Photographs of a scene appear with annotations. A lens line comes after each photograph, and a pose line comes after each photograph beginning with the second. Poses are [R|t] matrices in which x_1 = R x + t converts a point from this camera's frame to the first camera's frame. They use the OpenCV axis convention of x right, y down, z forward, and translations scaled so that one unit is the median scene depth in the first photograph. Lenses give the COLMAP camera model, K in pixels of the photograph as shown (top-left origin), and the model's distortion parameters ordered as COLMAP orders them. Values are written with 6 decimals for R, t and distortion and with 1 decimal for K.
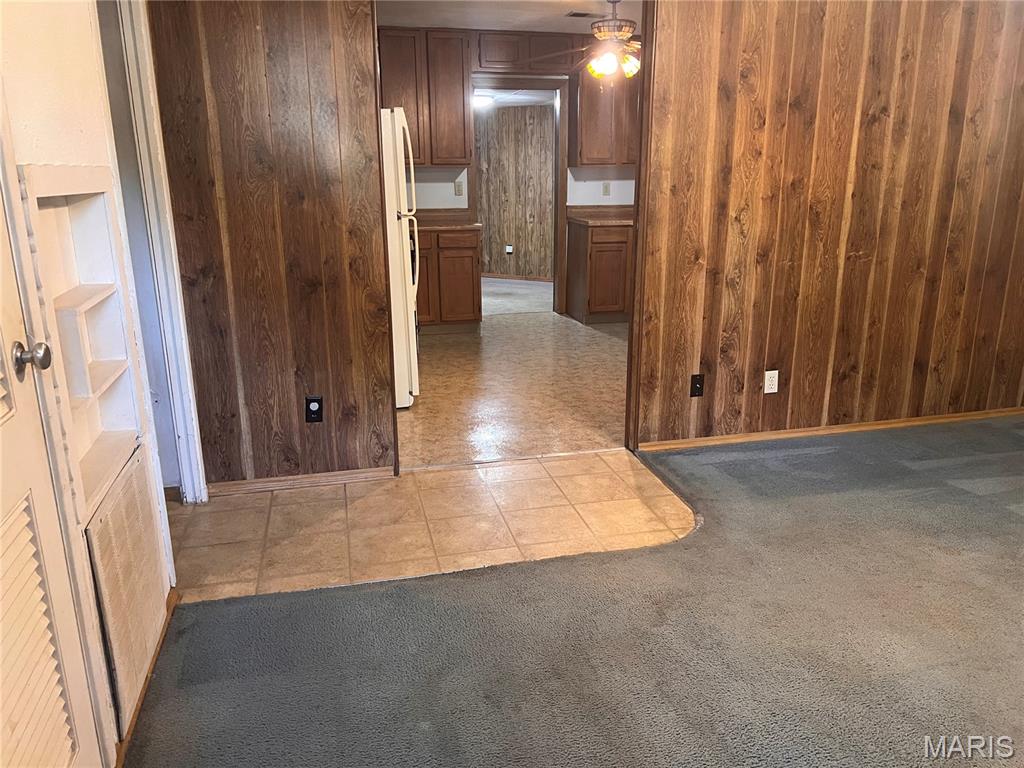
lens RADIAL K [[765.8, 0, 516.2], [0, 765.8, 388.4], [0, 0, 1]] dist [0.059527, -0.060056]
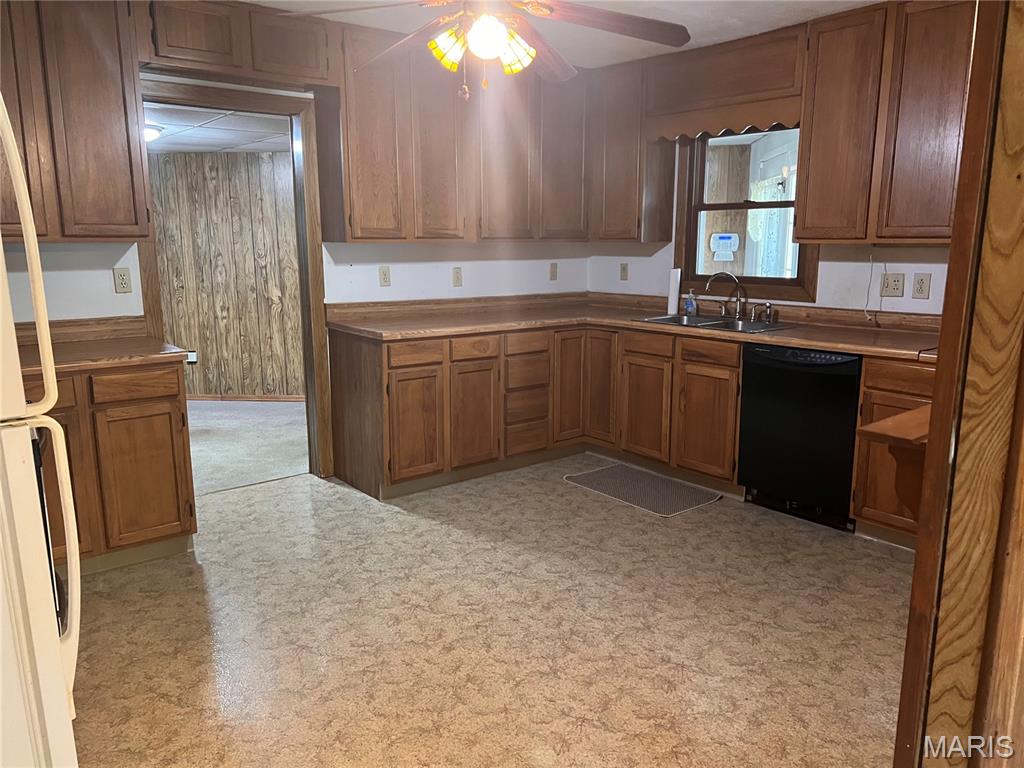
lens RADIAL K [[765.8, 0, 513.2], [0, 765.8, 386.6], [0, 0, 1]] dist [0.059527, -0.060056]
pose [[0.904795, -0.077865, 0.418668, -0.060209], [0.114858, 0.991328, -0.063854, -0.121196], [-0.410066, 0.105862, 0.905892, 0.410202]]
